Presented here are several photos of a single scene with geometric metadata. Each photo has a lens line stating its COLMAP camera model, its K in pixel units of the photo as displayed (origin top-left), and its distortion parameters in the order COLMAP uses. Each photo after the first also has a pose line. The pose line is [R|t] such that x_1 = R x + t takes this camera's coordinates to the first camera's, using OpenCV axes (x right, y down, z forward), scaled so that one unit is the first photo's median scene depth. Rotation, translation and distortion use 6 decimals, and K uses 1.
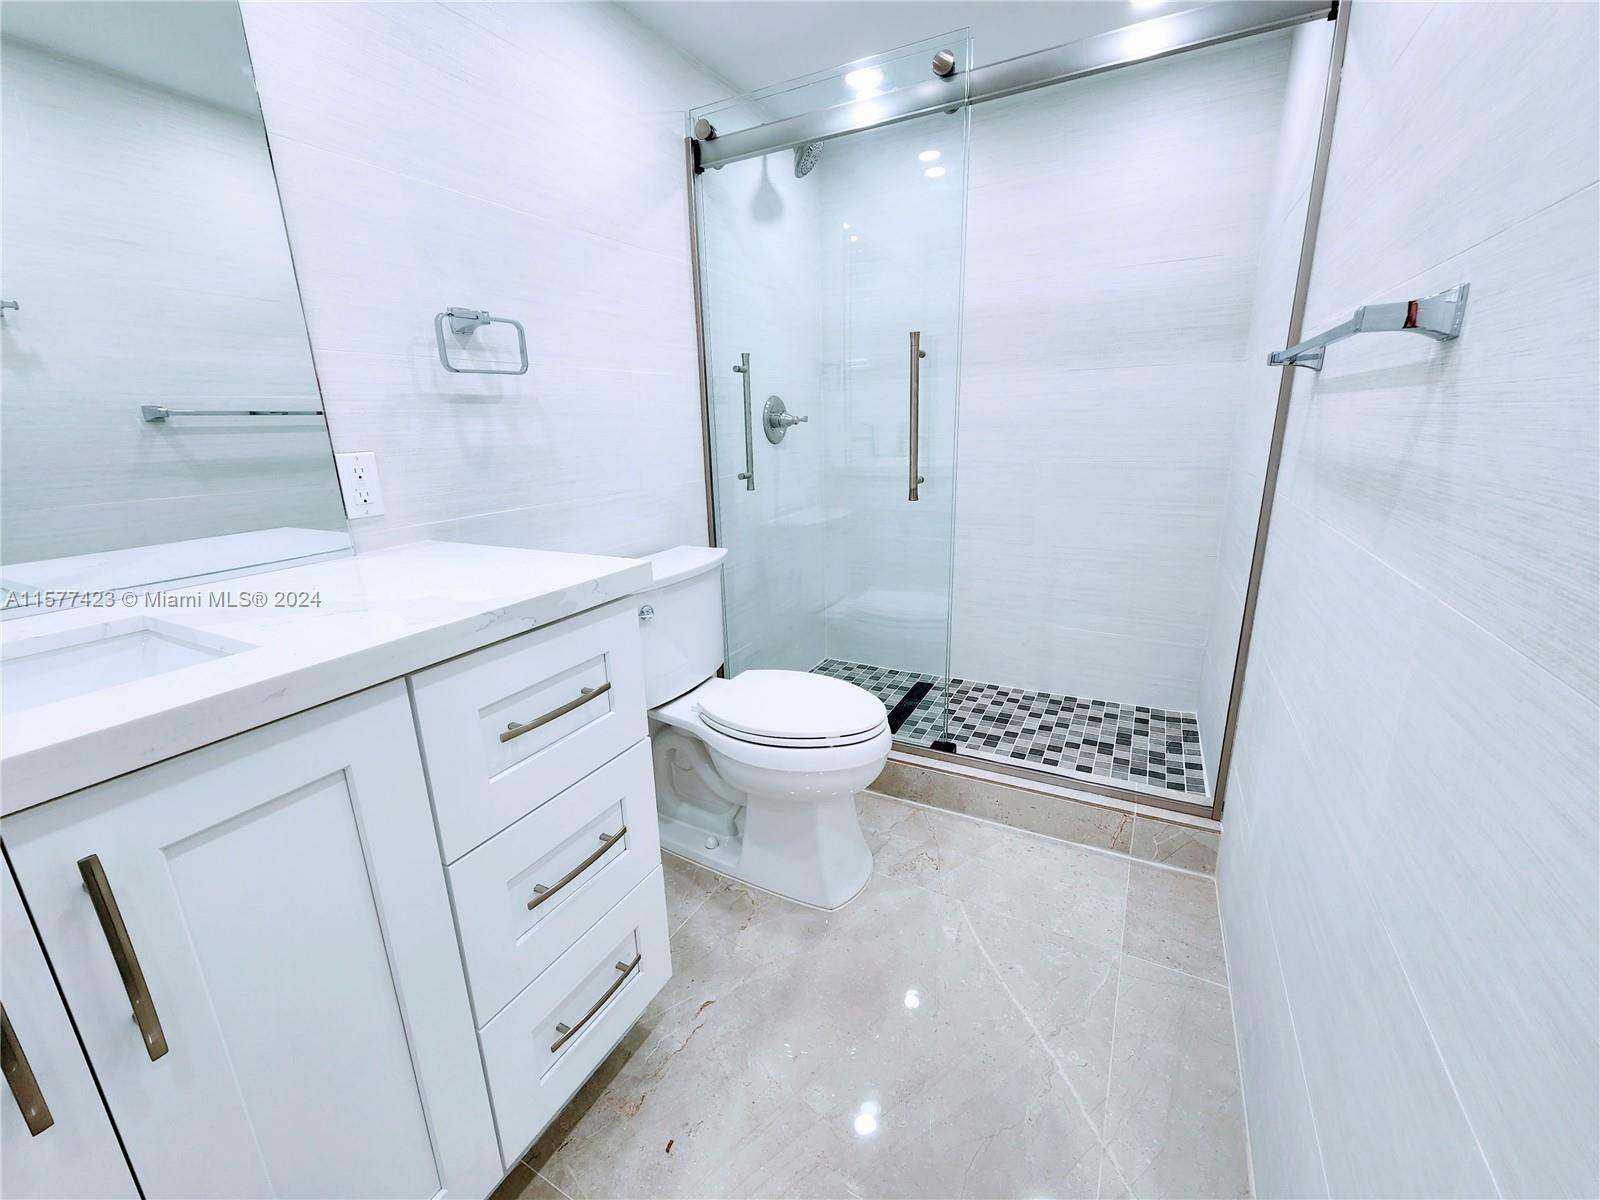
lens RADIAL K [[656.0, 0, 791.3], [0, 656.0, 594.1], [0, 0, 1]] dist [0.004921, -0.005092]
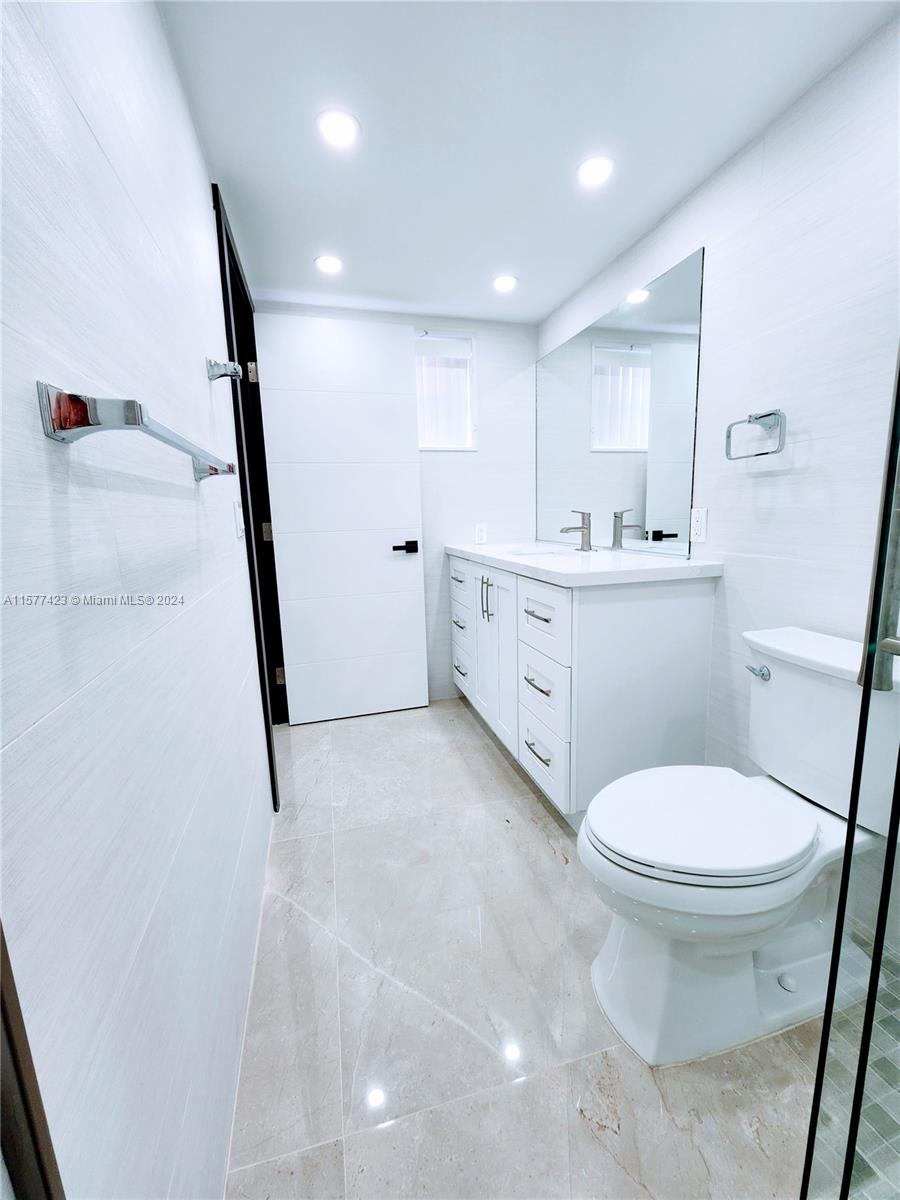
lens RADIAL K [[492.0, 0, 452.6], [0, 492.0, 595.8], [0, 0, 1]] dist [0.004921, -0.005092]
pose [[-0.720250, 0.168031, -0.673057, 0.570597], [-0.130640, 0.920009, 0.369483, -0.276001], [0.681302, 0.354048, -0.640685, 1.007949]]
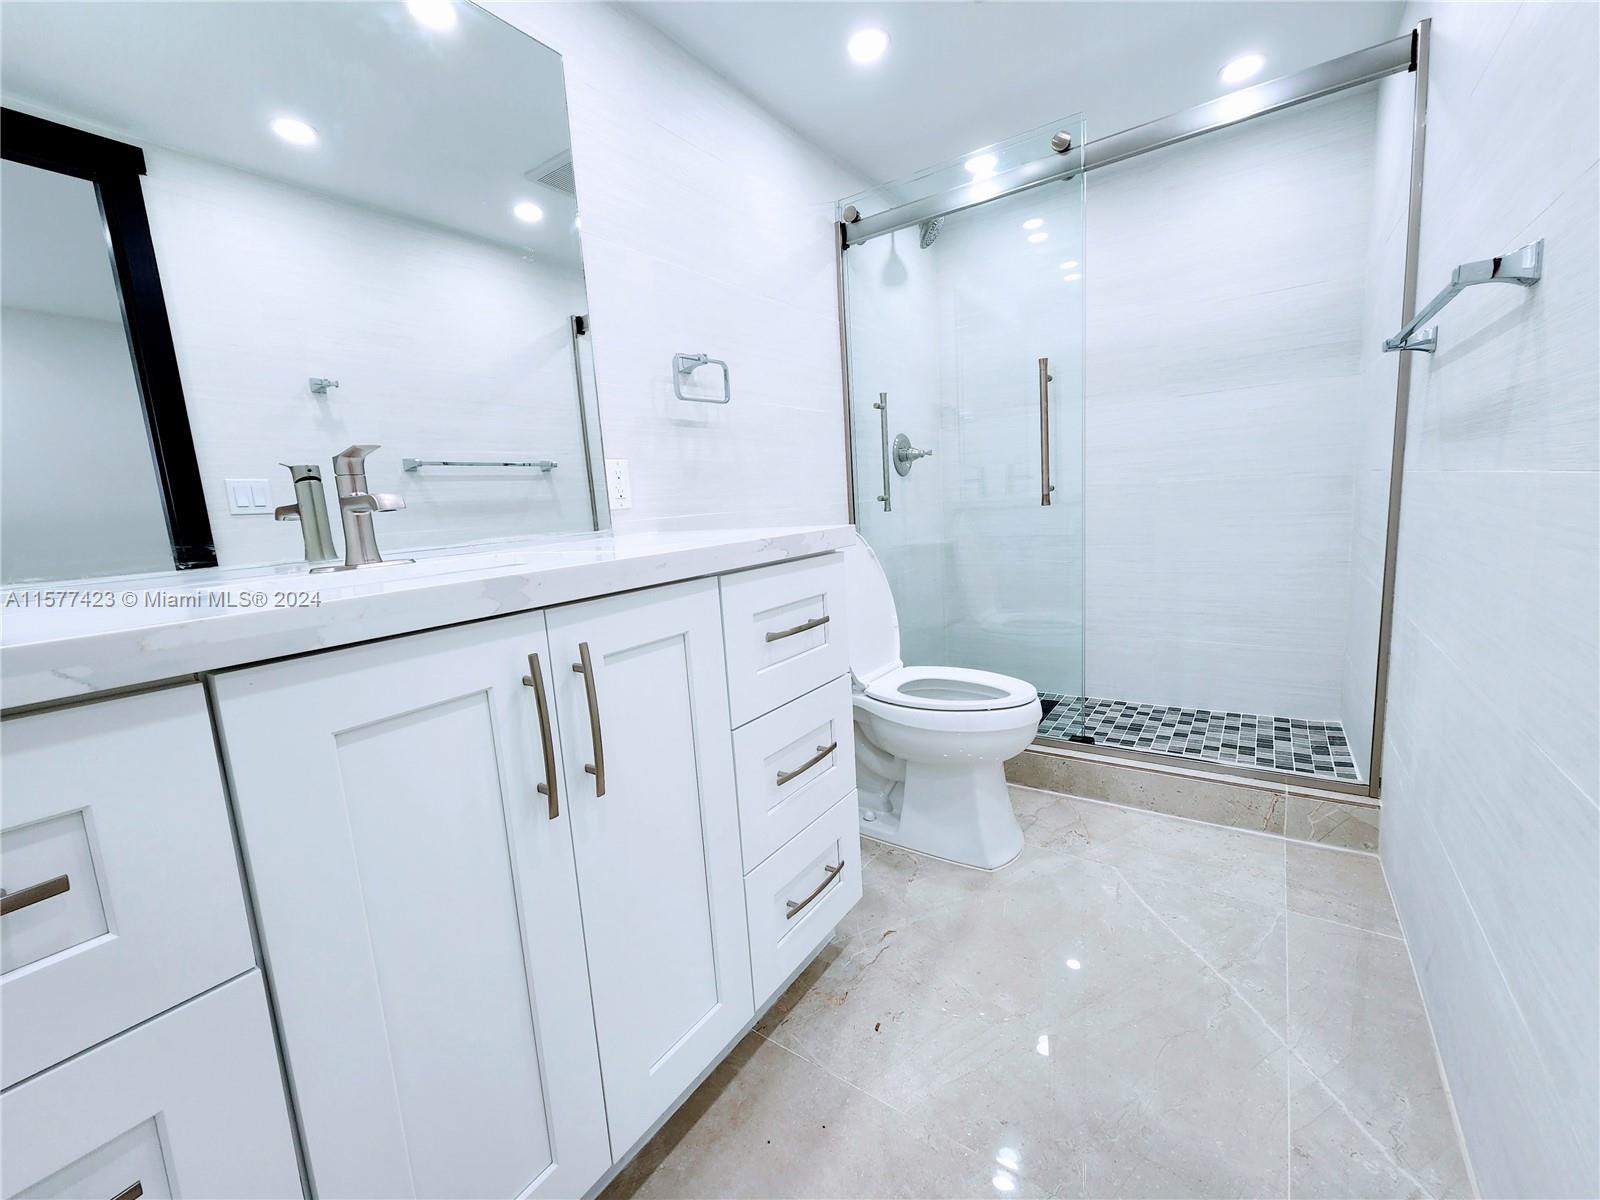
lens RADIAL K [[656.0, 0, 791.3], [0, 656.0, 594.1], [0, 0, 1]] dist [0.004921, -0.005092]
pose [[0.991972, -0.017494, -0.125243, -0.107382], [0.003521, 0.993822, -0.110931, 0.130855], [0.126410, 0.109600, 0.985905, -0.140063]]
